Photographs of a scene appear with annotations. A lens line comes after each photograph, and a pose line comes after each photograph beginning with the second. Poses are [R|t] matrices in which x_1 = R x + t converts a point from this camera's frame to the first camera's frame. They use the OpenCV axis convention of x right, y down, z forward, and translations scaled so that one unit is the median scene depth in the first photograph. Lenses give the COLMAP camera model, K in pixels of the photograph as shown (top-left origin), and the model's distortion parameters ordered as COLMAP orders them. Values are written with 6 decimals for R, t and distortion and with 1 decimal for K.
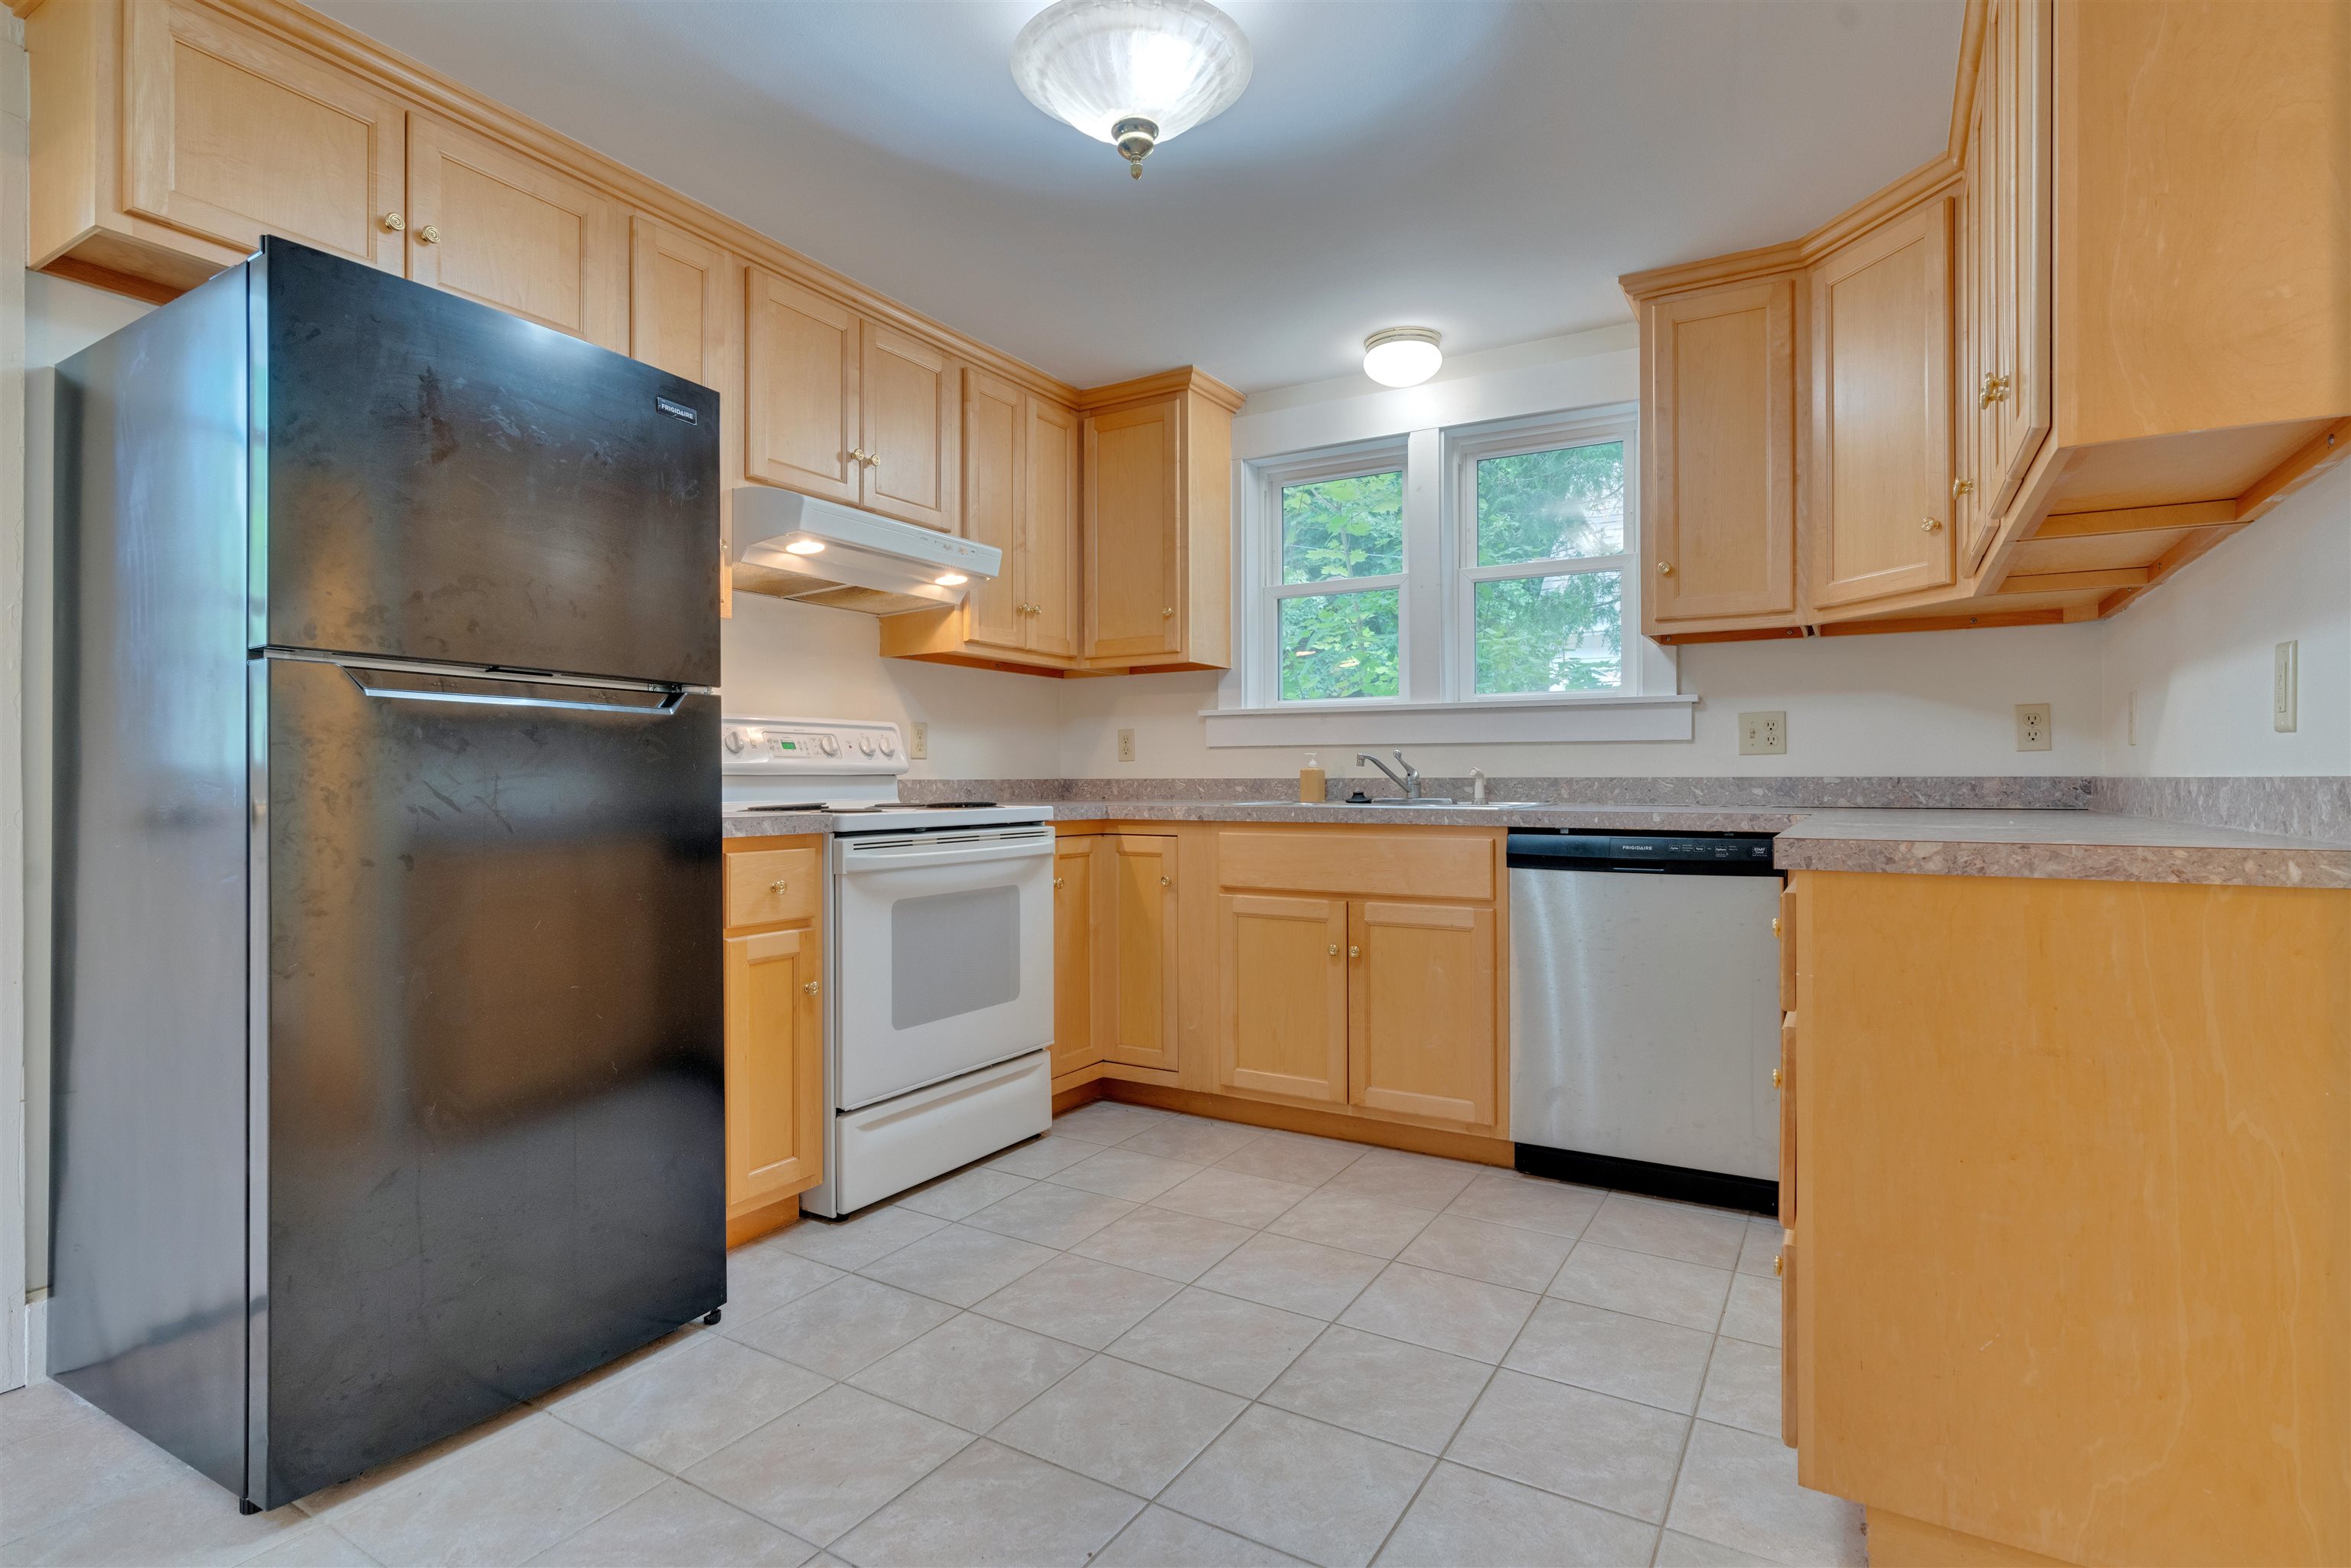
lens RADIAL K [[1147.1, 0, 1186.0], [0, 1147.1, 776.9], [0, 0, 1]] dist [-0.005571, 0.000920]
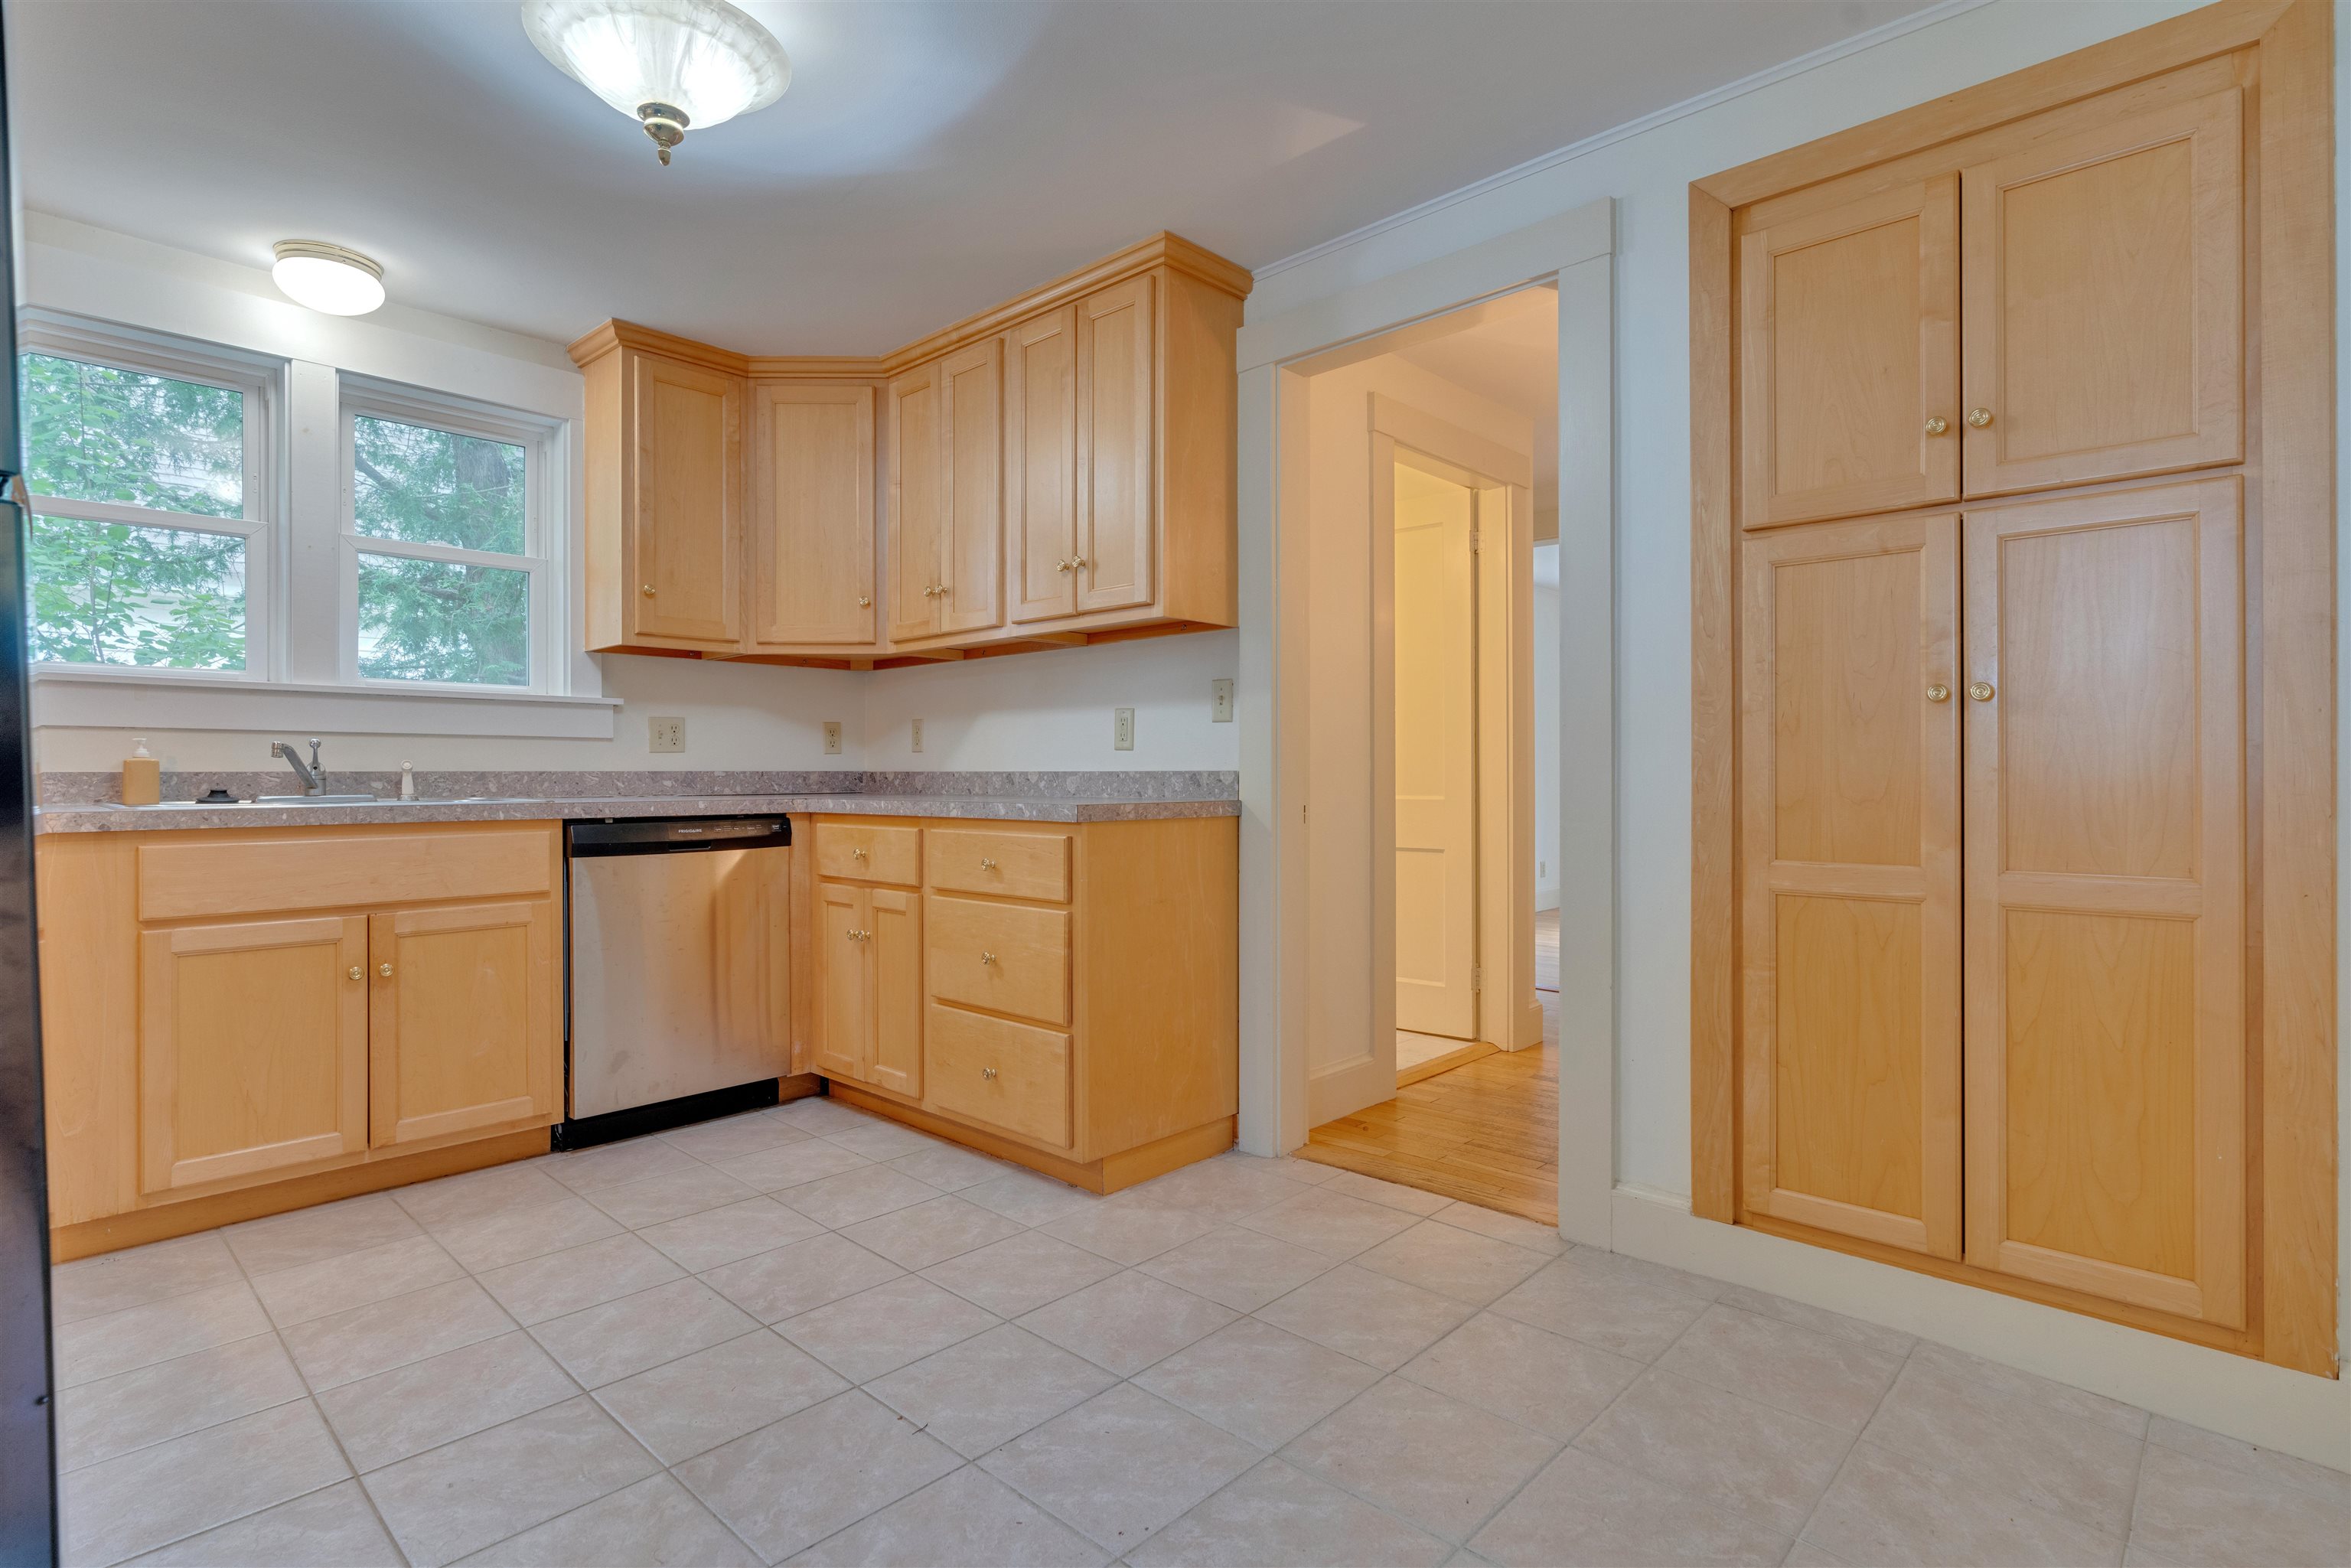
lens RADIAL K [[1147.1, 0, 1186.0], [0, 1147.1, 776.9], [0, 0, 1]] dist [-0.005571, 0.000920]
pose [[0.216120, -0.002758, 0.976363, -0.602077], [-0.000186, 0.999996, 0.002866, 0.002784], [-0.976367, -0.000801, 0.216119, 0.228593]]
